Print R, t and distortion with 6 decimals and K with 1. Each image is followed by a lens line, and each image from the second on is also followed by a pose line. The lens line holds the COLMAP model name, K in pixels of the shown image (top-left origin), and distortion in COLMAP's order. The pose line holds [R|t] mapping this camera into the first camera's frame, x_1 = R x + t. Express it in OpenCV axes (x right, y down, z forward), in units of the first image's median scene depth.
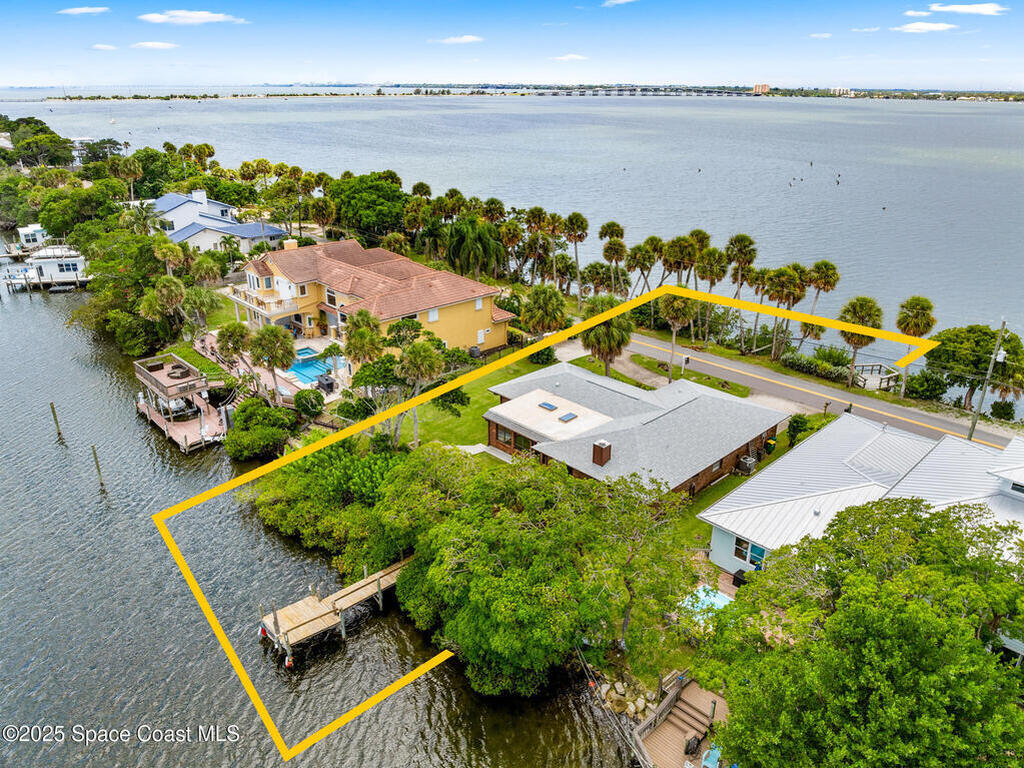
lens RADIAL K [[712.7, 0, 512.0], [0, 712.7, 384.0], [0, 0, 1]] dist [-0.033470, -0.004514]
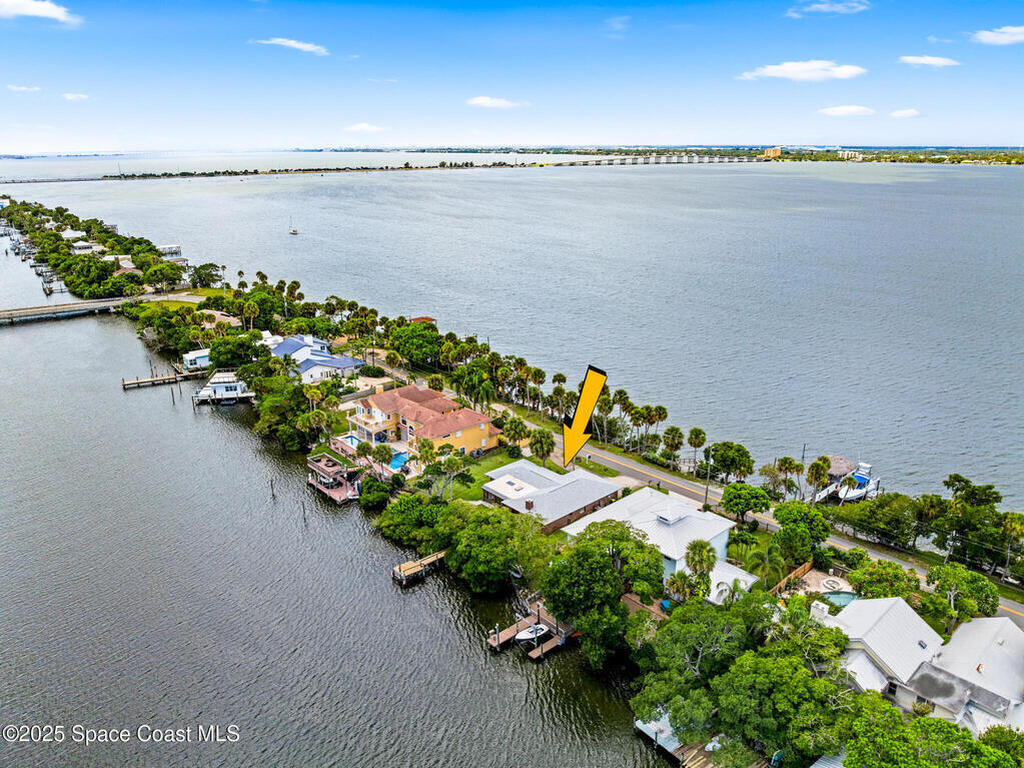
lens RADIAL K [[712.7, 0, 512.0], [0, 712.7, 384.0], [0, 0, 1]] dist [-0.033470, -0.004514]
pose [[0.999505, -0.002772, -0.031345, 0.105777], [0.000416, 0.997187, -0.074948, -0.092872], [0.031464, 0.074898, 0.996695, -1.028207]]
